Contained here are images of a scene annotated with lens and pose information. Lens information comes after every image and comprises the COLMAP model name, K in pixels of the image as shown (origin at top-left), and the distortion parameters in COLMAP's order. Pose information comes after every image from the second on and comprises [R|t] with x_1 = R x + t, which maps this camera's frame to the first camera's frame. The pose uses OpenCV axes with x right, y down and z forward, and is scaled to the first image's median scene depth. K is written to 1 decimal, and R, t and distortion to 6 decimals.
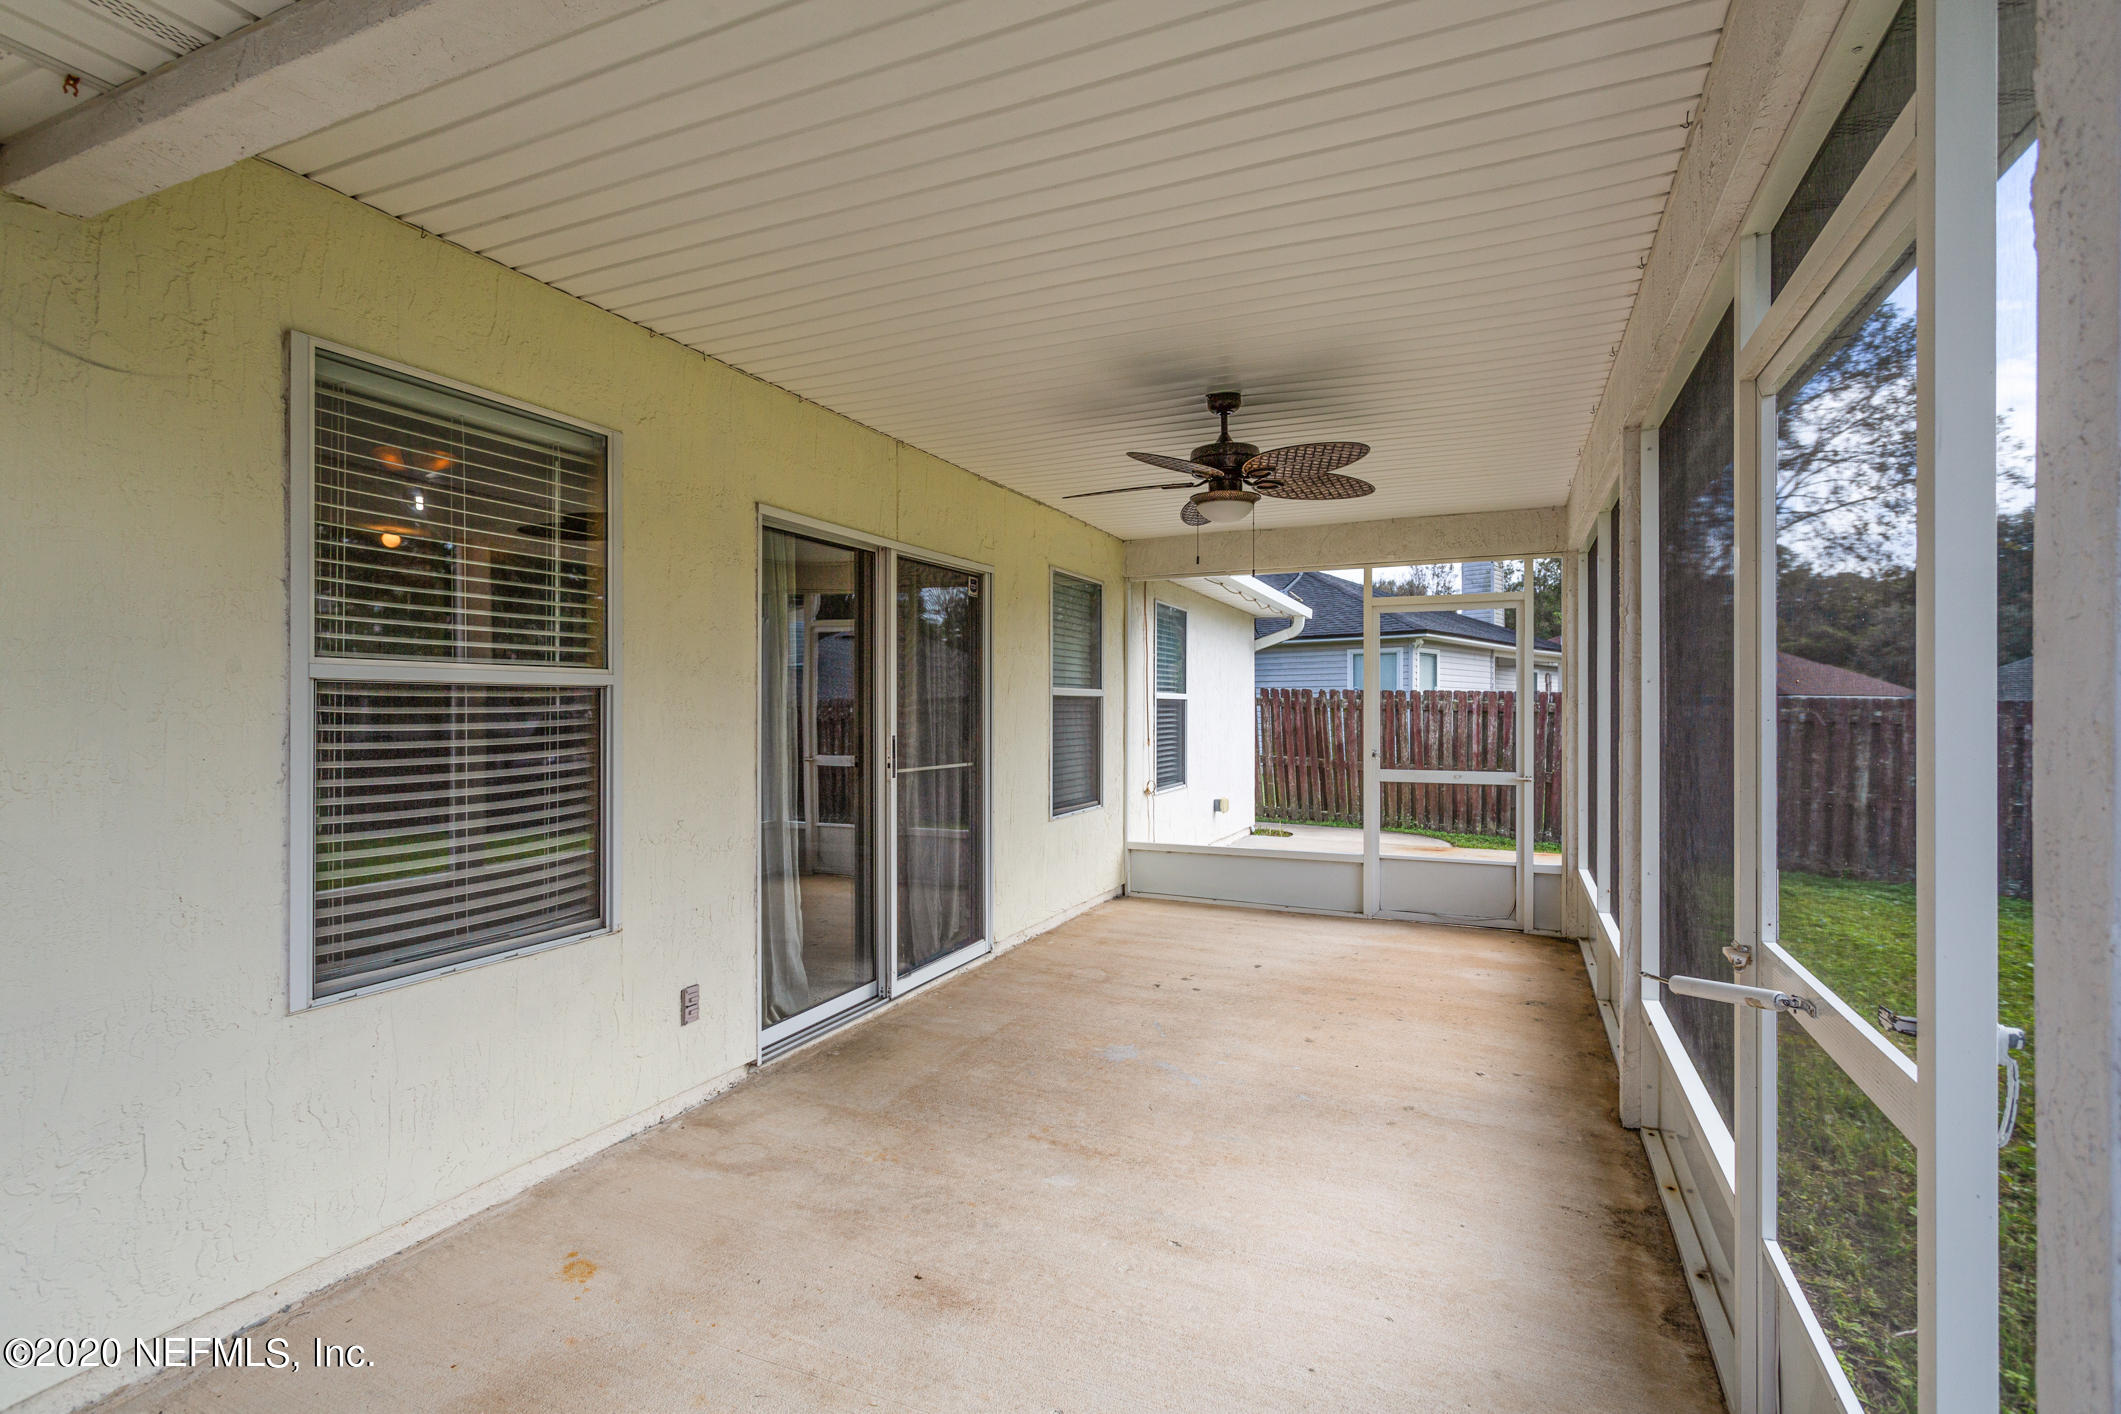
lens RADIAL K [[1006.3, 0, 1060.5], [0, 1006.3, 707.0], [0, 0, 1]] dist [-0.000976, -0.000093]
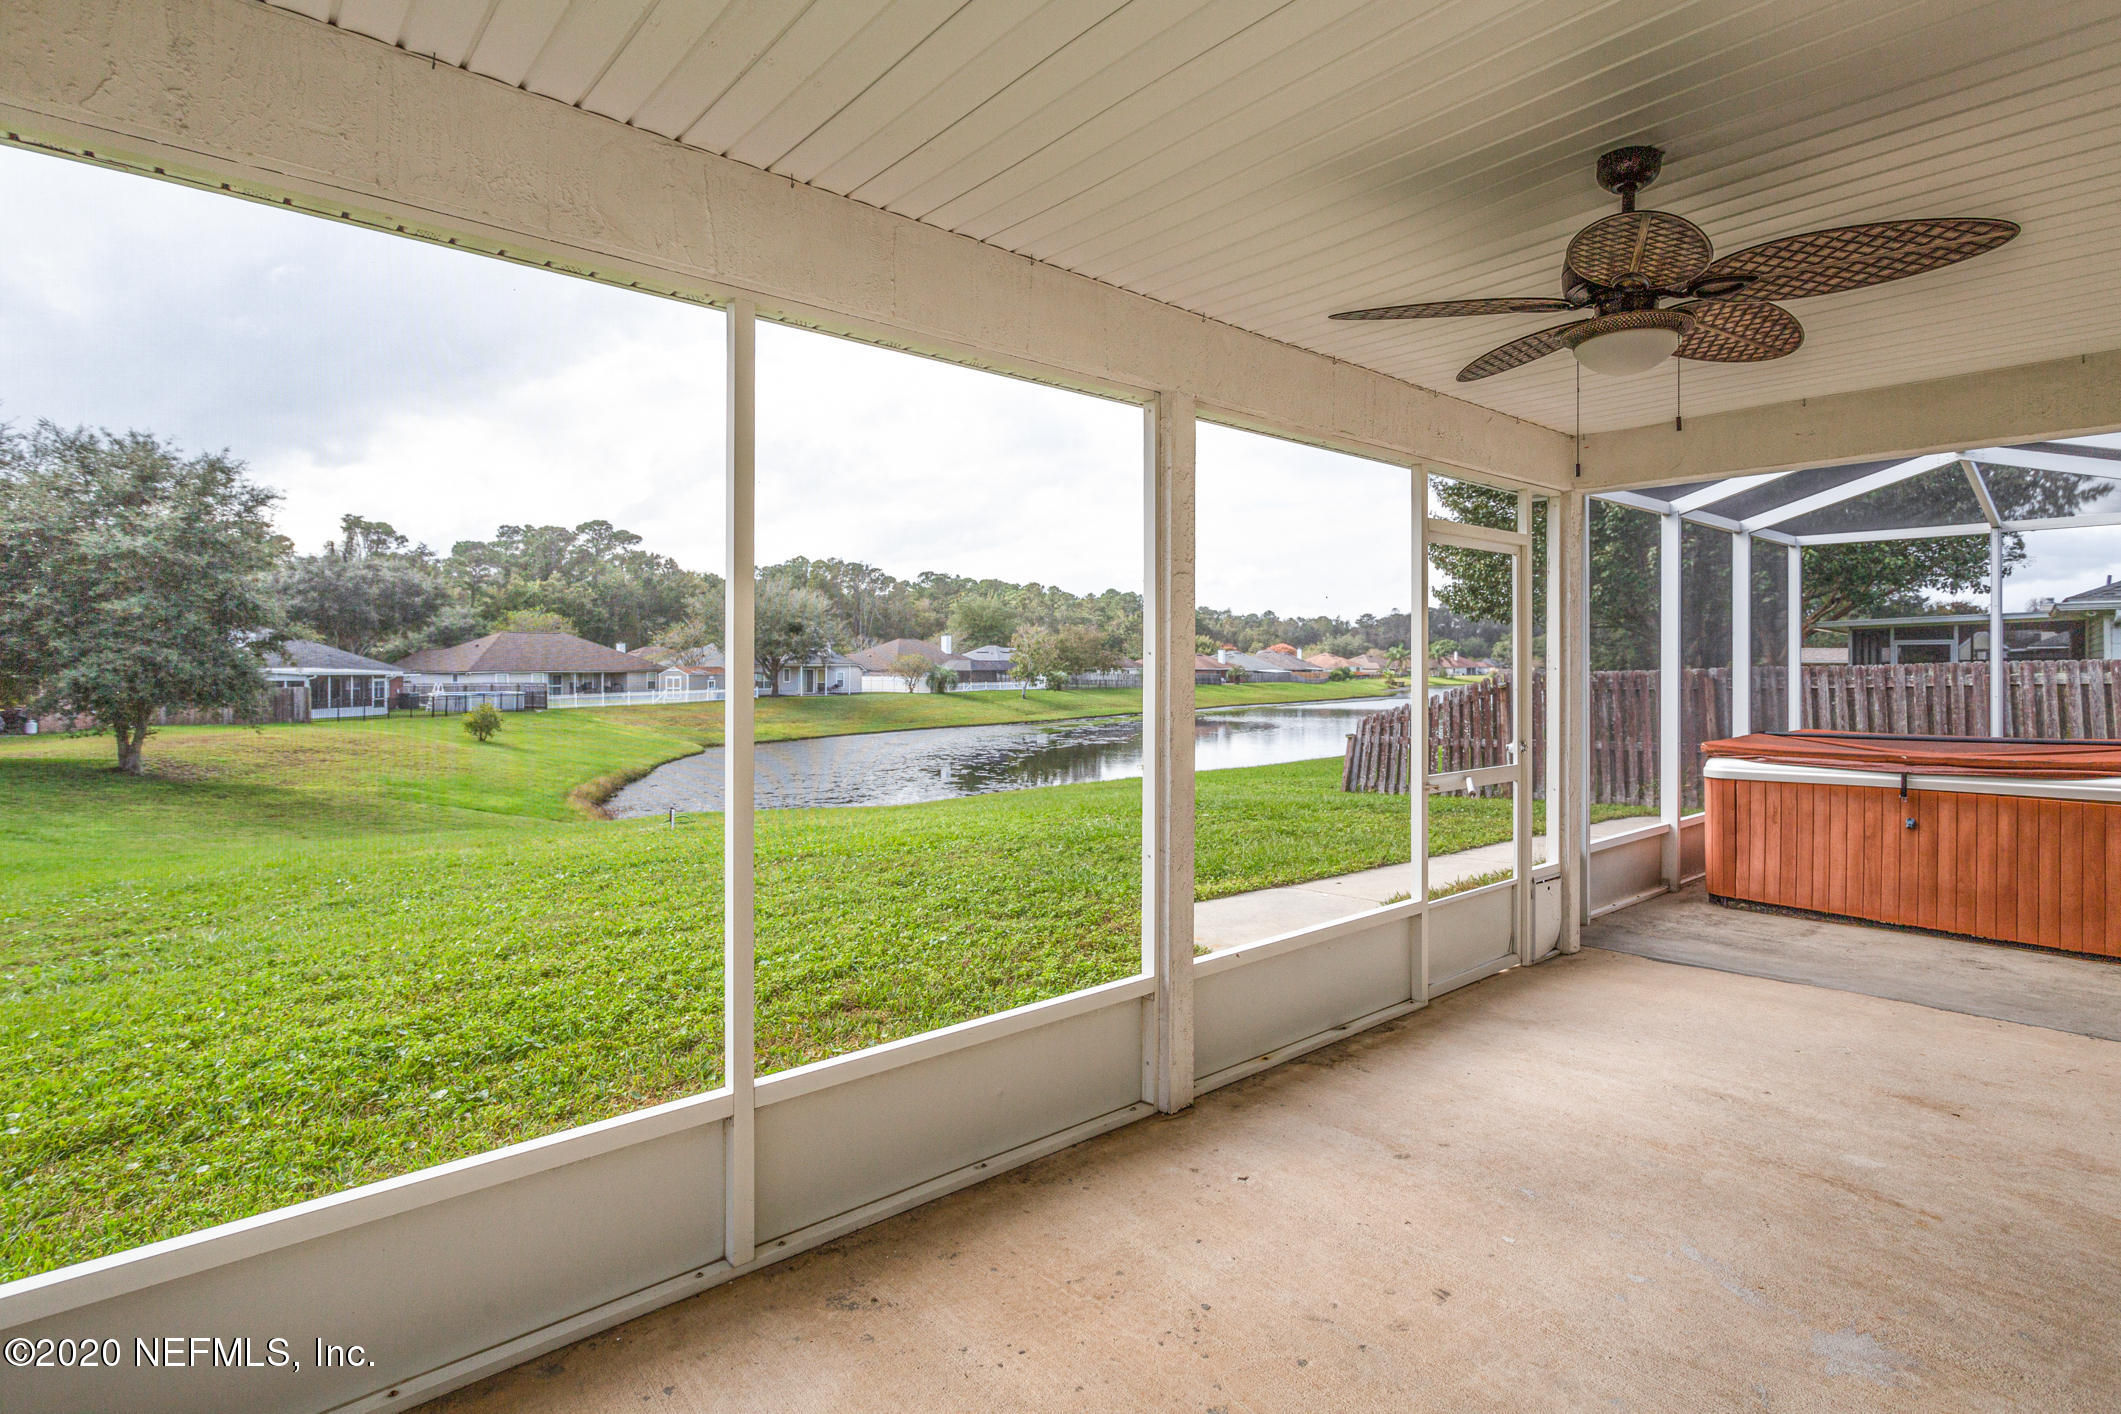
lens RADIAL K [[1076.3, 0, 1072.1], [0, 1076.3, 661.5], [0, 0, 1]] dist [0.000715, 0.000536]
pose [[-0.909288, 0.000728, 0.416166, 0.239854], [-0.000157, 0.999998, -0.002091, -0.011187], [-0.416167, -0.001967, -0.909286, 2.074178]]
